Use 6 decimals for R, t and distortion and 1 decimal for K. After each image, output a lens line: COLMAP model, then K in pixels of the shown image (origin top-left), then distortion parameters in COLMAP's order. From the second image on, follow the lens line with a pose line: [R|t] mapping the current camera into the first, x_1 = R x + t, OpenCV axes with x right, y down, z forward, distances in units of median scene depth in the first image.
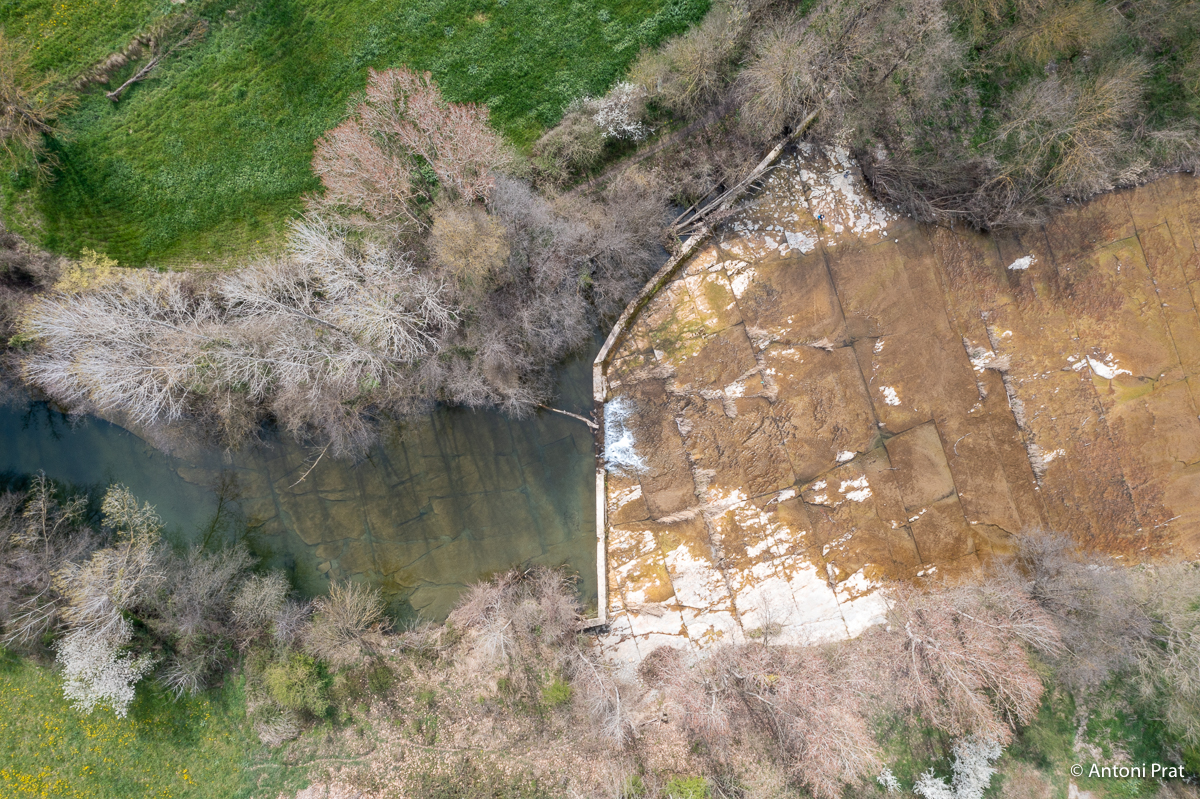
lens RADIAL K [[937.0, 0, 598.7], [0, 937.0, 399.6], [0, 0, 1]] dist [-0.030224, 0.019871]
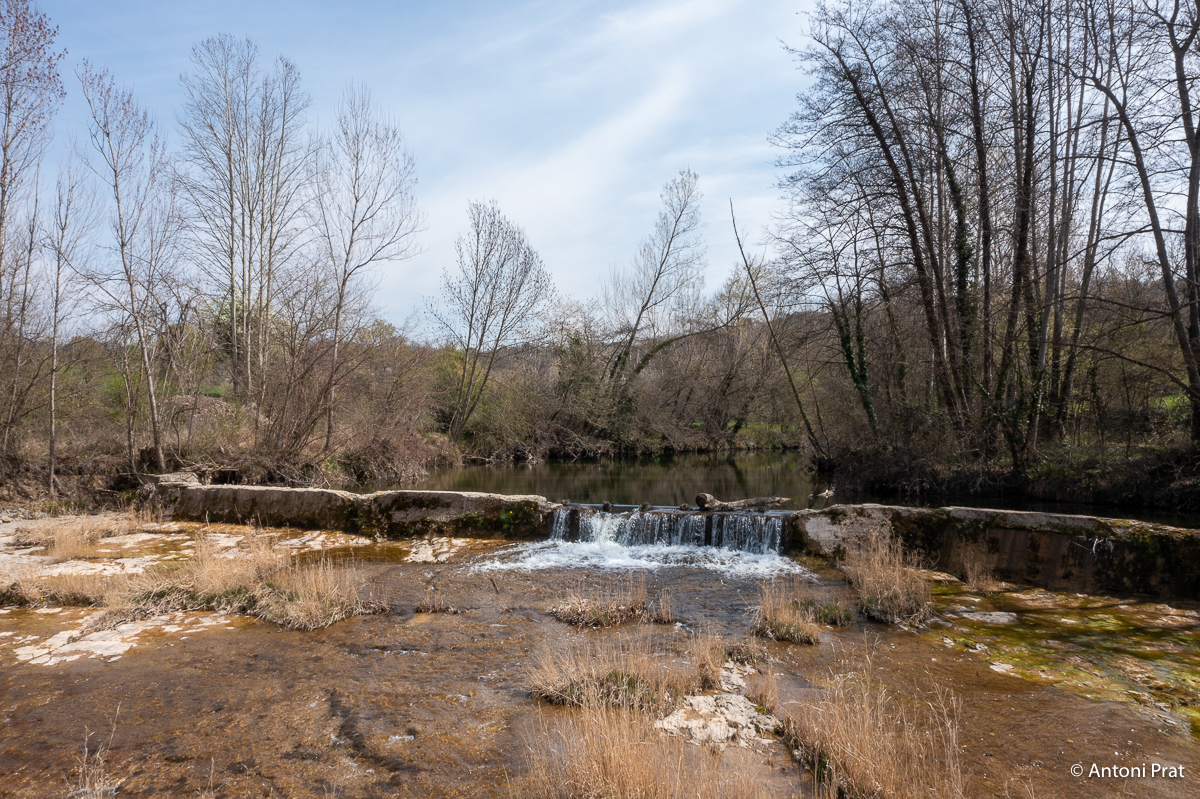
lens RADIAL K [[937.0, 0, 601.5], [0, 937.0, 399.6], [0, 0, 1]] dist [-0.030224, 0.019871]
pose [[-0.347676, -0.005849, -0.937596, 0.271988], [-0.937419, 0.022608, 0.347469, -0.040989], [0.019165, 0.999727, -0.013343, 0.960849]]
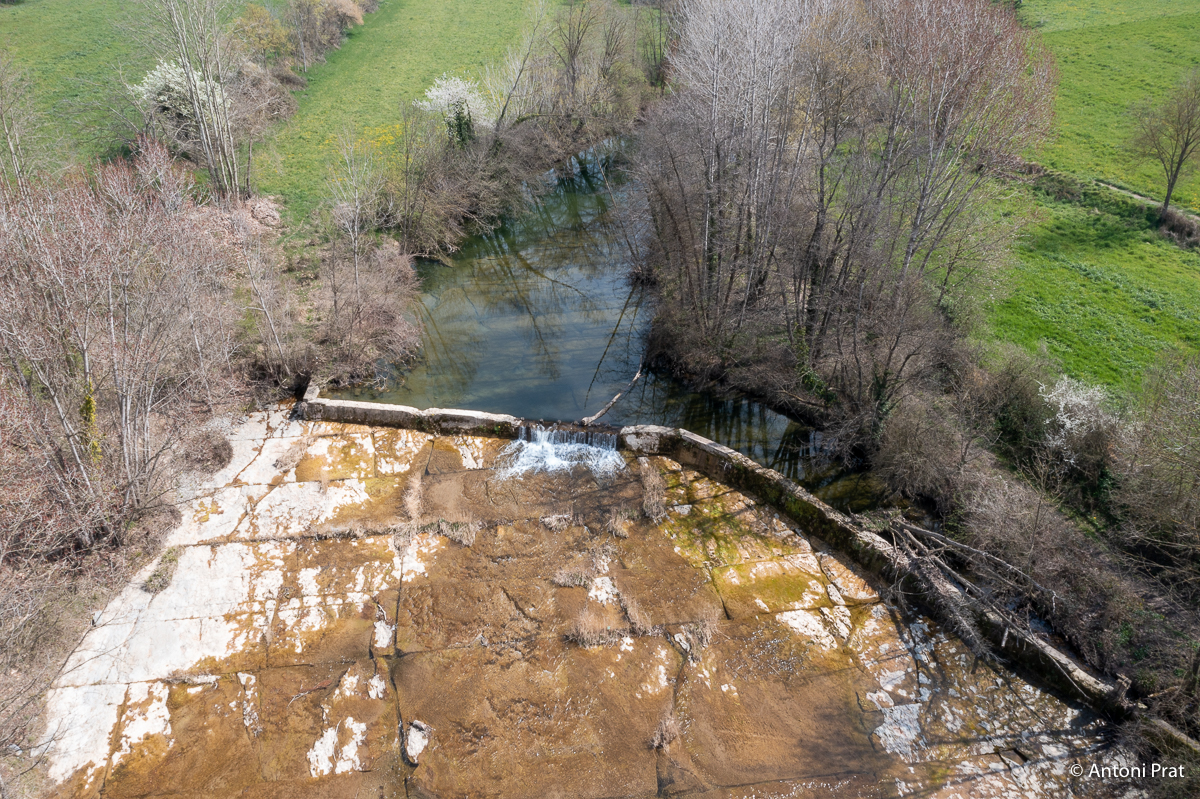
lens RADIAL K [[937.0, 0, 600.1], [0, 937.0, 401.3], [0, 0, 1]] dist [-0.030224, 0.019871]
pose [[-0.173073, 0.530270, -0.829976, 0.535563], [-0.984628, -0.073029, 0.158665, -0.086230], [0.023523, 0.844678, 0.534758, 0.623635]]
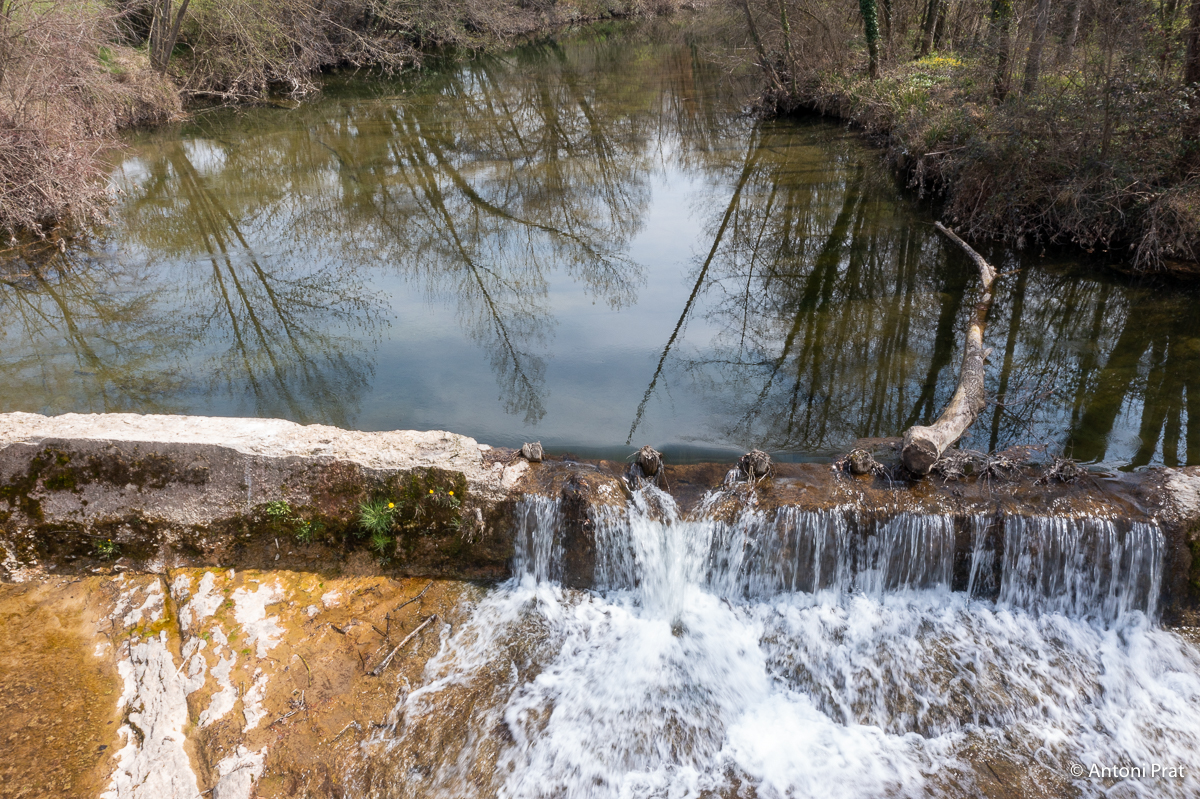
lens RADIAL K [[937.0, 0, 598.7], [0, 937.0, 401.9], [0, 0, 1]] dist [-0.030224, 0.019871]
pose [[-0.098941, 0.455831, -0.884550, 0.093042], [-0.994794, -0.023519, 0.099153, 0.054391], [0.024393, 0.889755, 0.455785, 0.933855]]
